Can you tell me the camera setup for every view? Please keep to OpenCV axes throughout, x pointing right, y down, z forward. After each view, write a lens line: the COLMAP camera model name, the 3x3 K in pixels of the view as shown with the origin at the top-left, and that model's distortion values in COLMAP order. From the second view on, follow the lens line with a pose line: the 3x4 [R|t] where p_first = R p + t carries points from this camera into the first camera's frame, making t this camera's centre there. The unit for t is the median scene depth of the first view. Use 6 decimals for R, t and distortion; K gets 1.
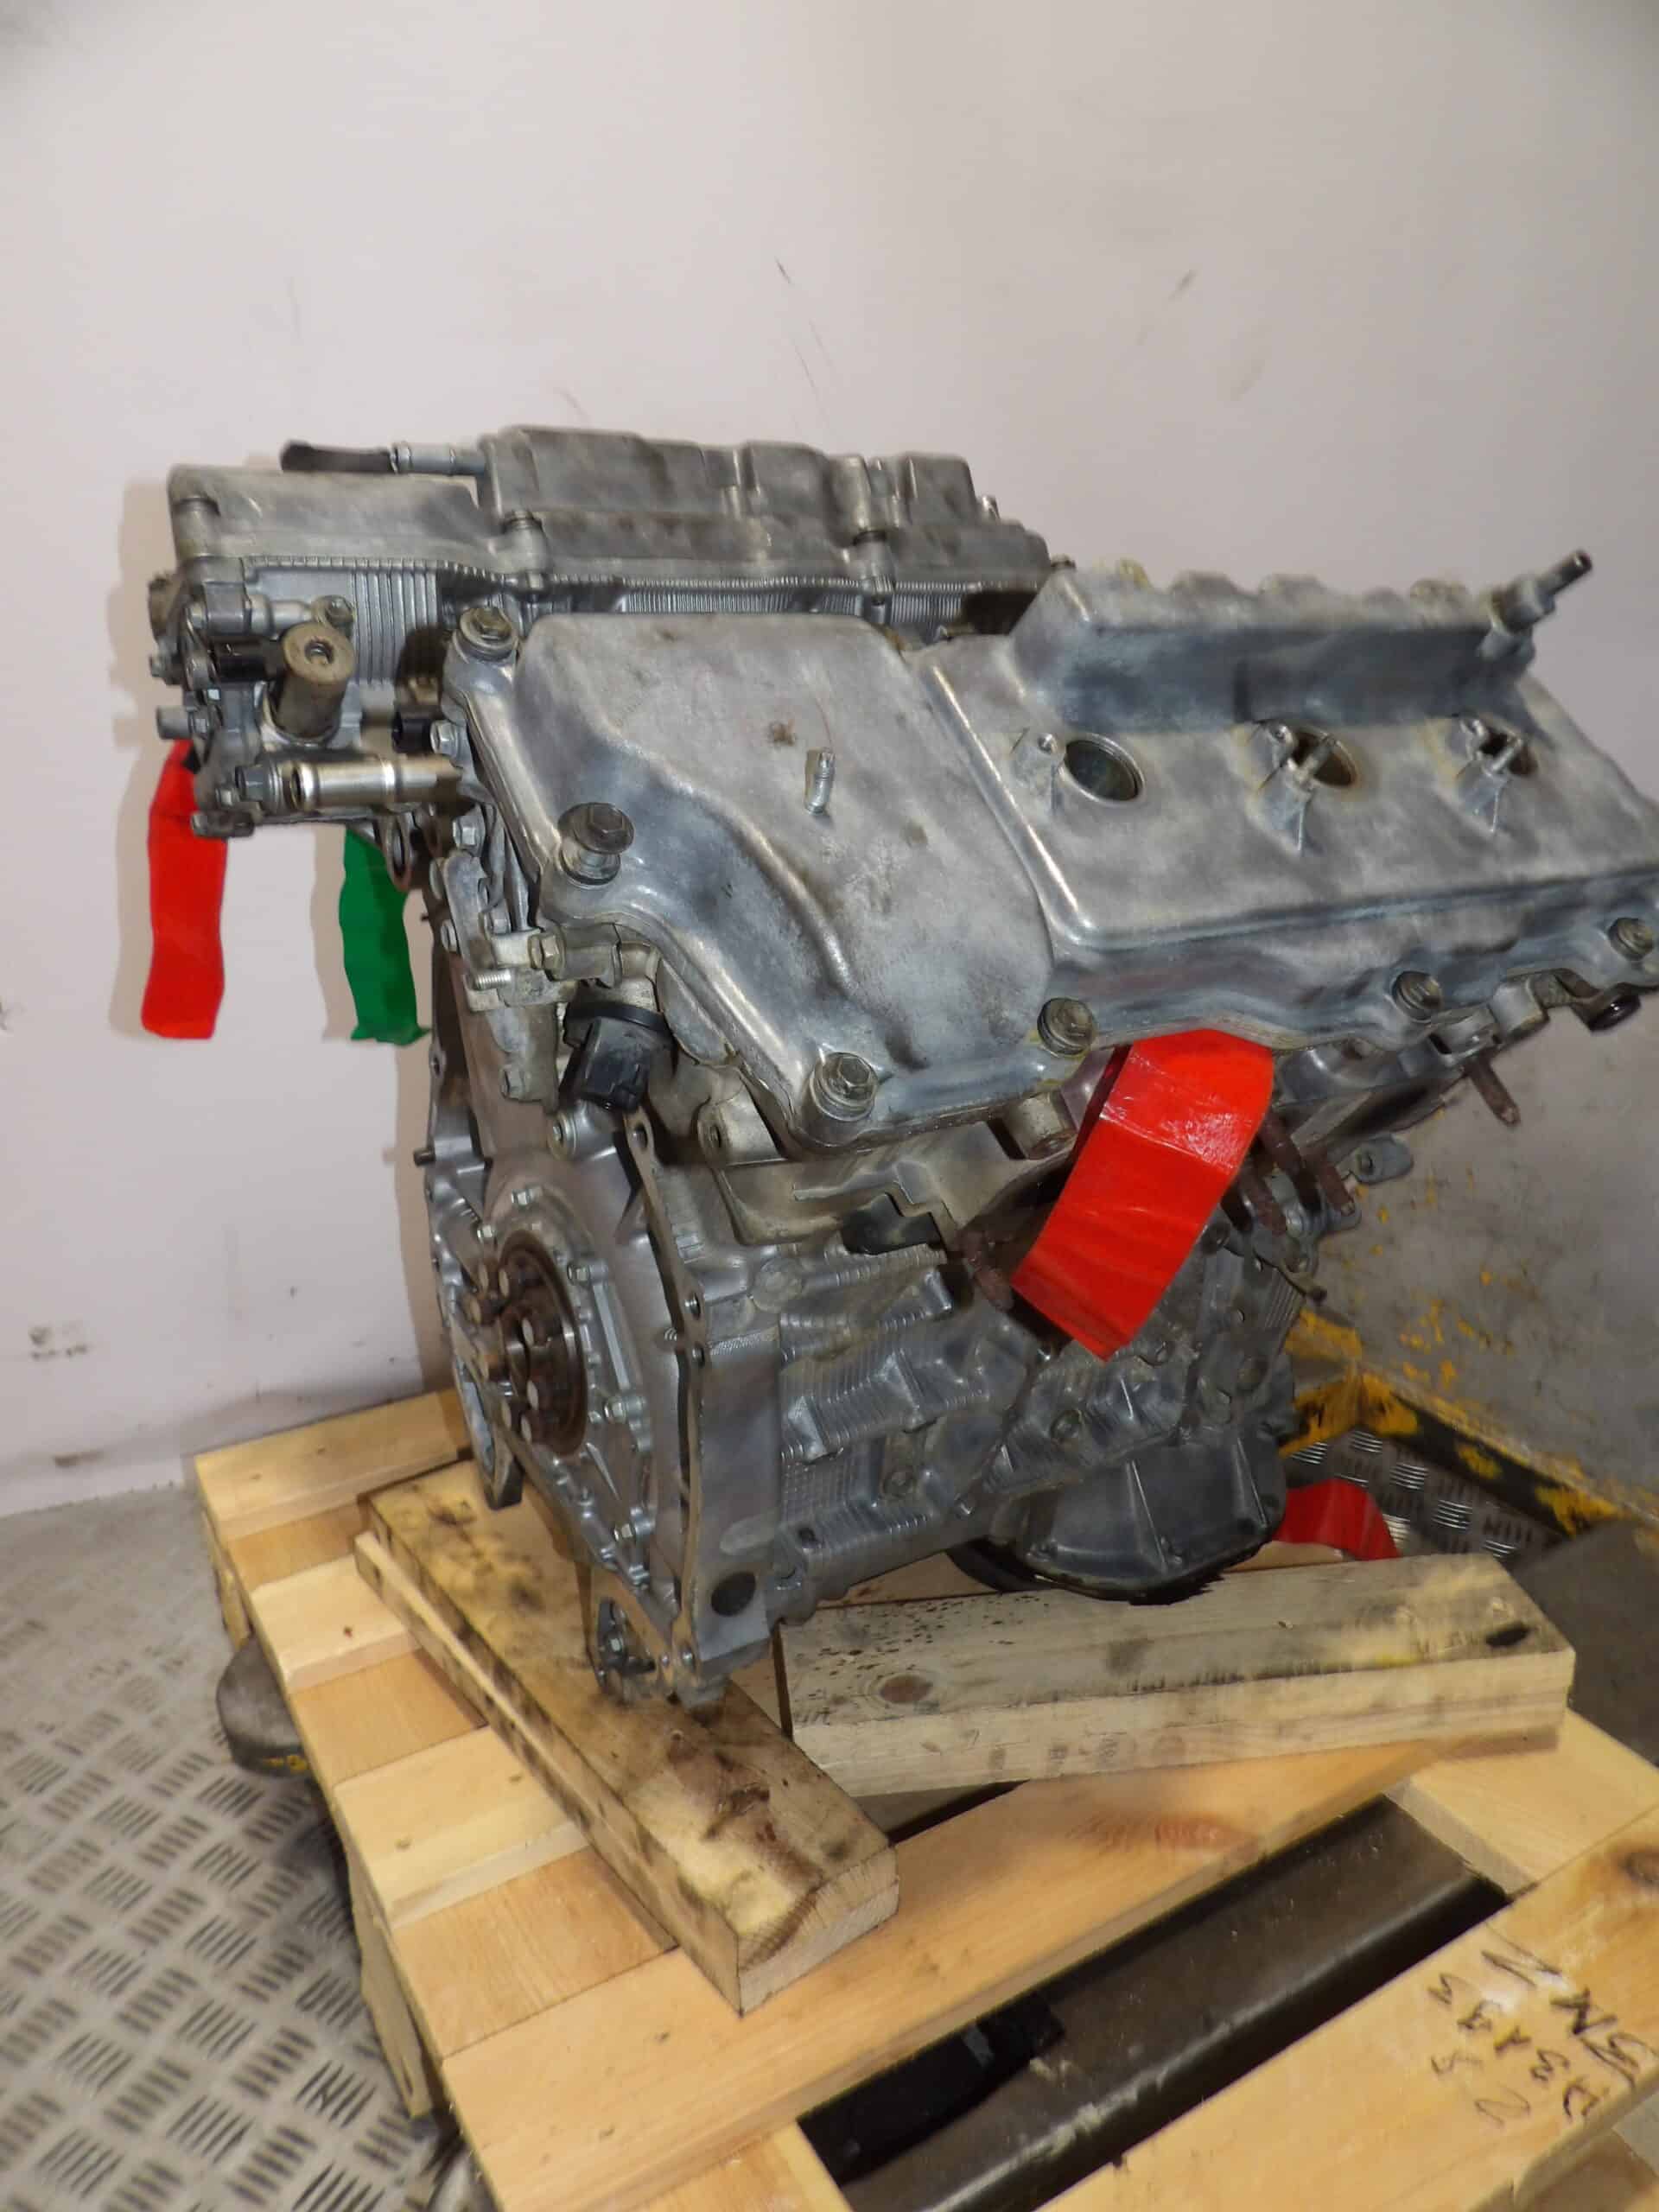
lens RADIAL K [[1554.9, 0, 829.5], [0, 1554.9, 1106.0], [0, 0, 1]] dist [-0.025461, 0.006540]
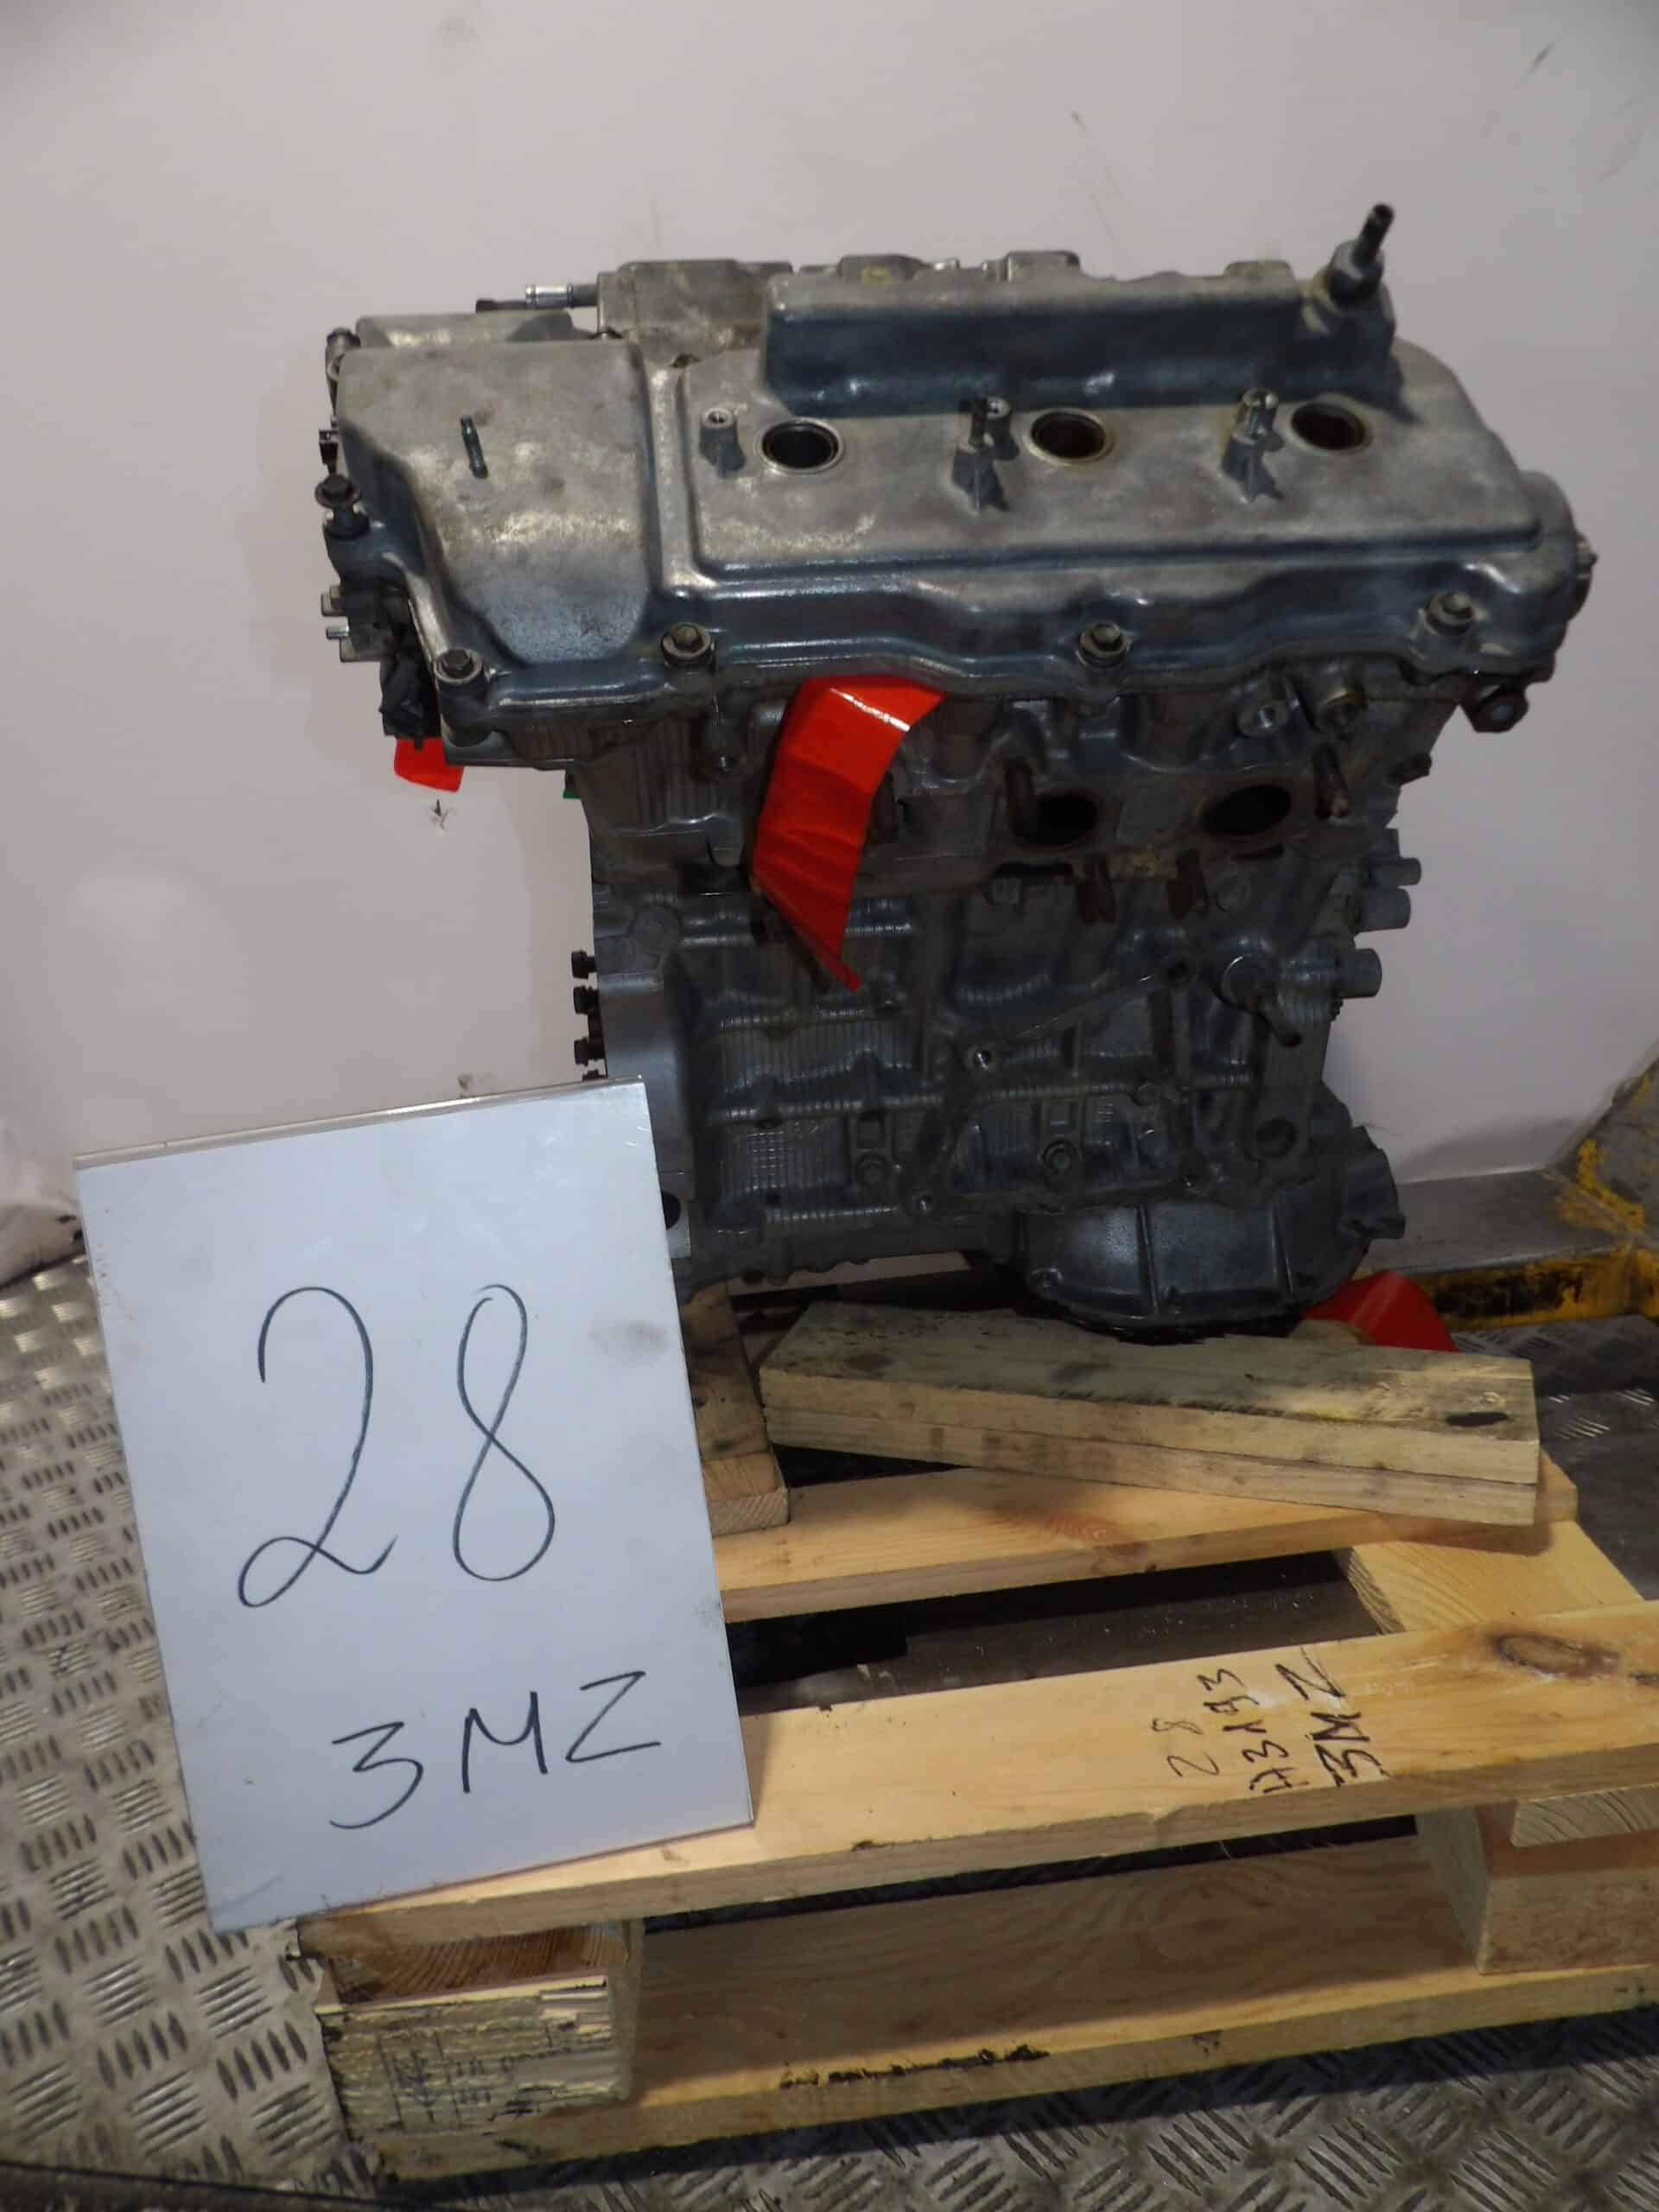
lens RADIAL K [[1554.9, 0, 829.5], [0, 1554.9, 1106.0], [0, 0, 1]] dist [-0.025461, 0.006540]
pose [[0.901904, 0.086946, -0.423096, 0.498331], [-0.079127, 0.996213, 0.036050, 0.159856], [0.424628, 0.000965, 0.905367, -0.025859]]
